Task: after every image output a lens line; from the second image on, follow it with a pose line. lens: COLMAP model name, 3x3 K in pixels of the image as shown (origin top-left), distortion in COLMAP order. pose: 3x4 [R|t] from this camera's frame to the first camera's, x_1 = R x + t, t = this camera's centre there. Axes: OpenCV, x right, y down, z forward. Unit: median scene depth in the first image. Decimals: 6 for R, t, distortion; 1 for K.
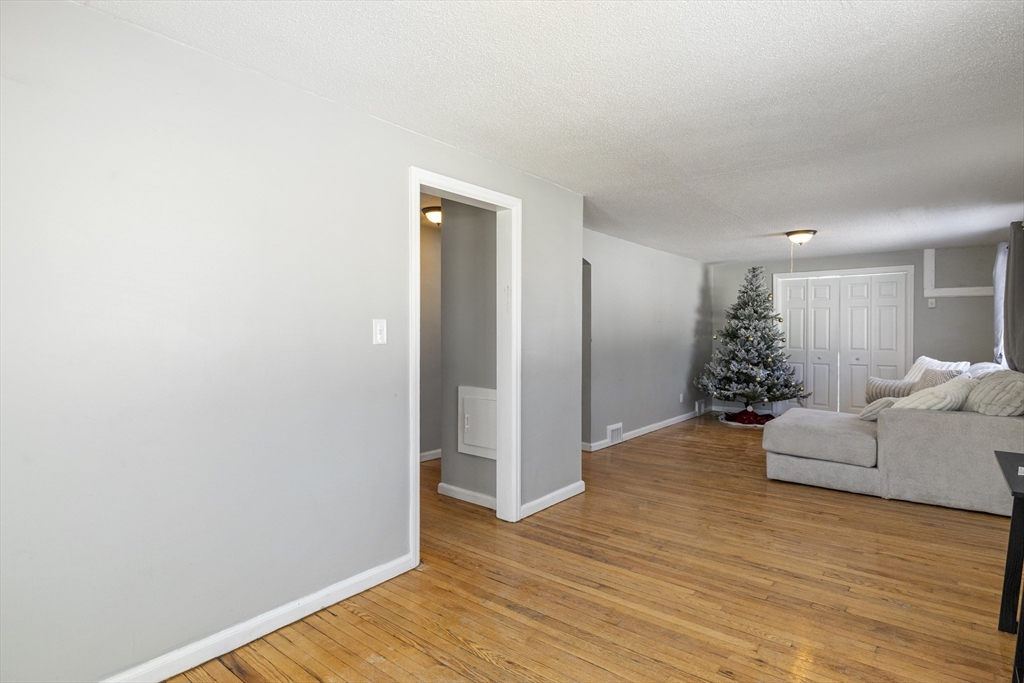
lens RADIAL K [[528.3, 0, 522.9], [0, 528.3, 337.2], [0, 0, 1]] dist [-0.001220, 0.000849]
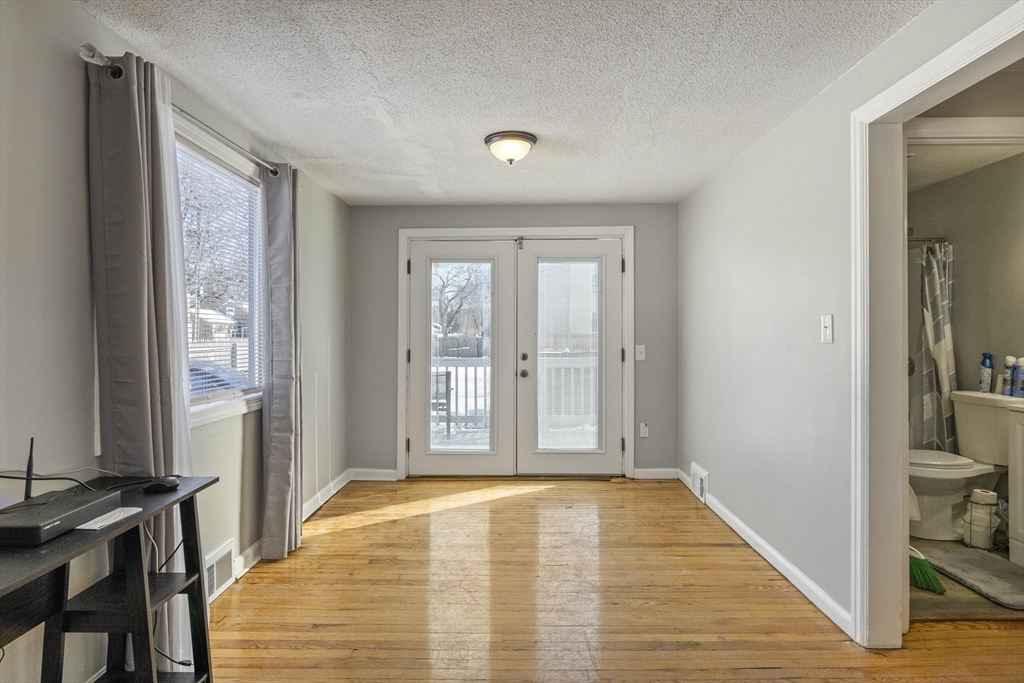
lens RADIAL K [[528.3, 0, 511.8], [0, 528.3, 331.9], [0, 0, 1]] dist [-0.001220, 0.000849]
pose [[-0.795243, 0.004151, -0.606276, 0.728668], [-0.001307, 0.999962, 0.008561, -0.012012], [0.606289, 0.007601, -0.795208, 1.479202]]
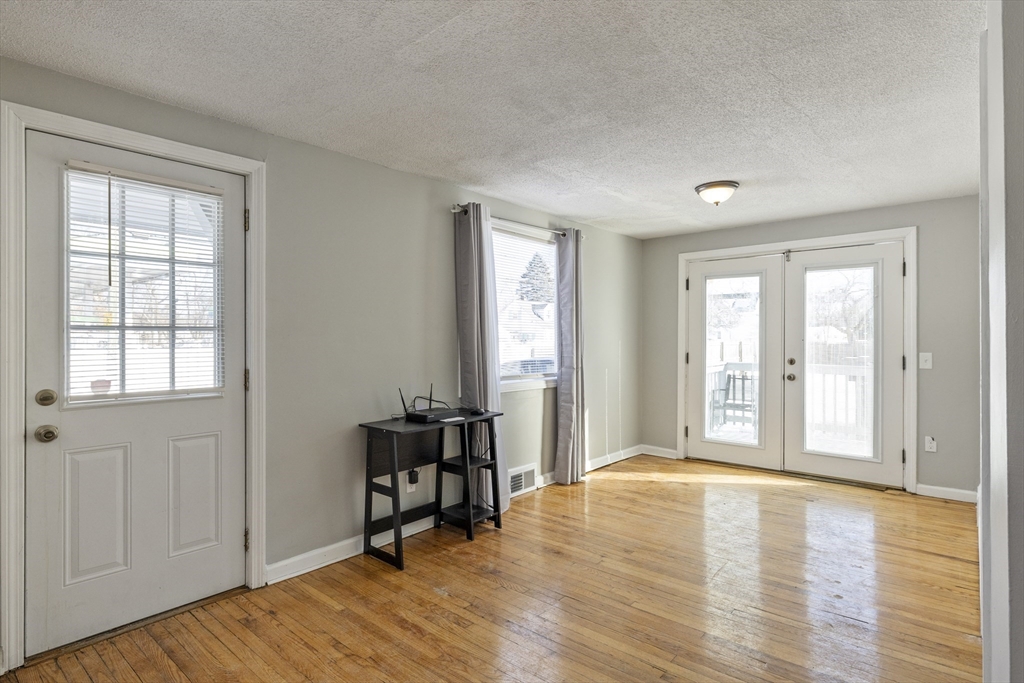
lens RADIAL K [[528.3, 0, 520.9], [0, 528.3, 341.8], [0, 0, 1]] dist [-0.001220, 0.000849]
pose [[-0.999199, 0.001641, 0.039983, 0.509222], [0.002287, 0.999867, 0.016124, -0.017829], [-0.039951, 0.016202, -0.999070, 2.051609]]
